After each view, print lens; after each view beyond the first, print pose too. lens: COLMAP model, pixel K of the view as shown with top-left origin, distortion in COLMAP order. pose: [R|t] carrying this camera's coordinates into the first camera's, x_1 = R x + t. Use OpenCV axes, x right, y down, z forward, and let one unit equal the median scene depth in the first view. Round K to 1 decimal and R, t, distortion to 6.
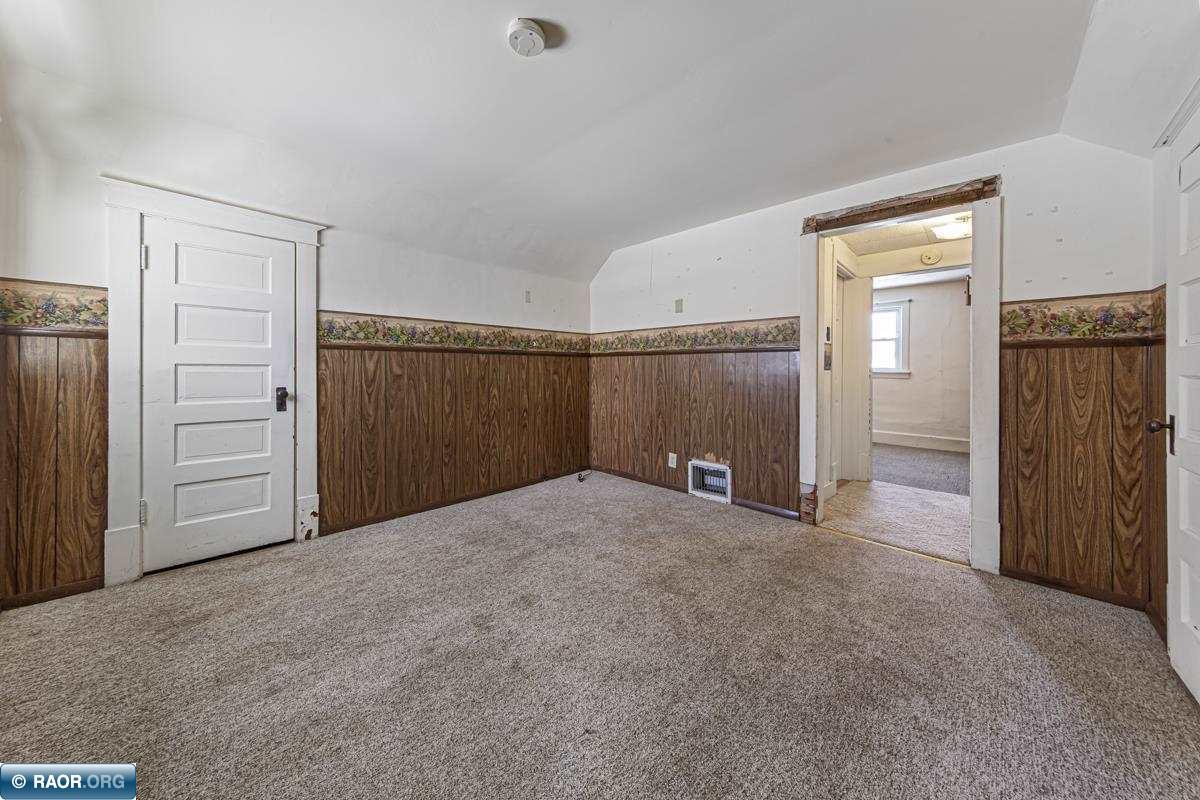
lens RADIAL K [[417.0, 0, 602.1], [0, 417.0, 368.2], [0, 0, 1]] dist [0.000758, 0.000020]
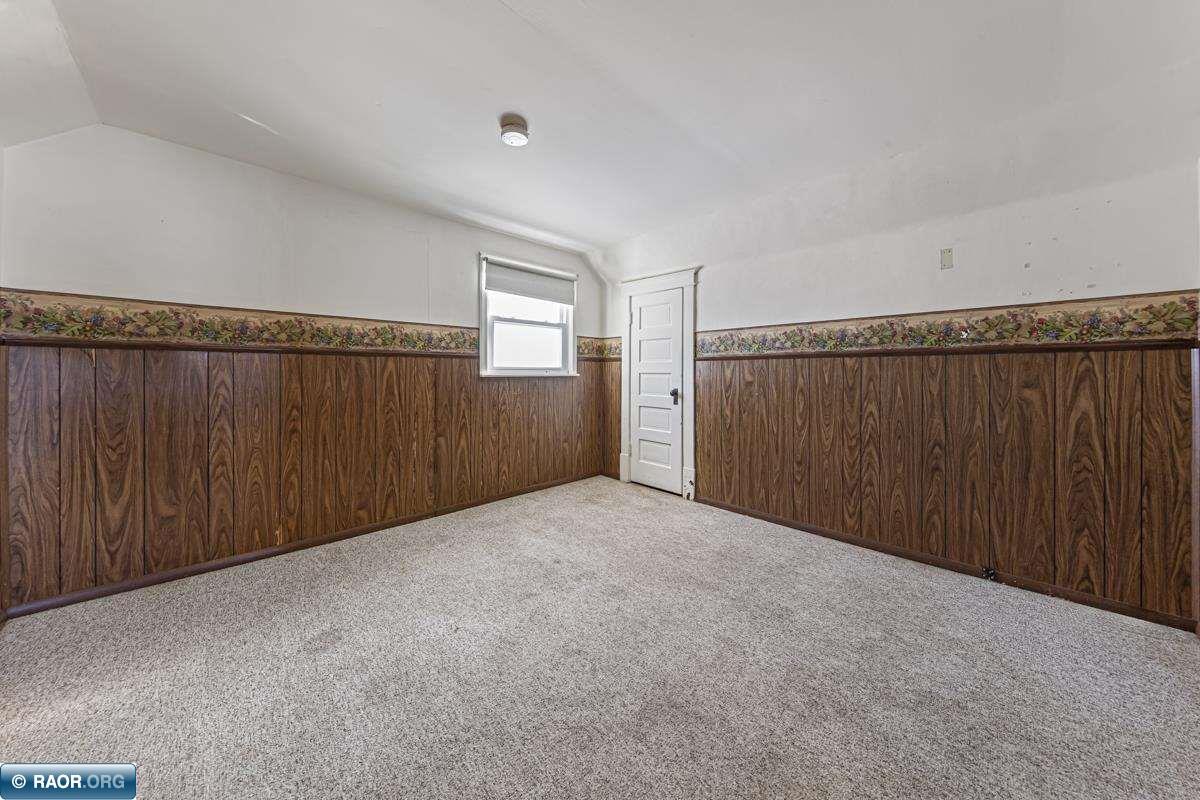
lens RADIAL K [[414.1, 0, 597.0], [0, 414.1, 375.9], [0, 0, 1]] dist [0.023426, 0.000021]
pose [[-0.057208, 0.001710, -0.998361, 0.654905], [-0.002617, 0.999995, 0.001863, -0.000337], [0.998359, 0.002720, -0.057204, 0.743940]]
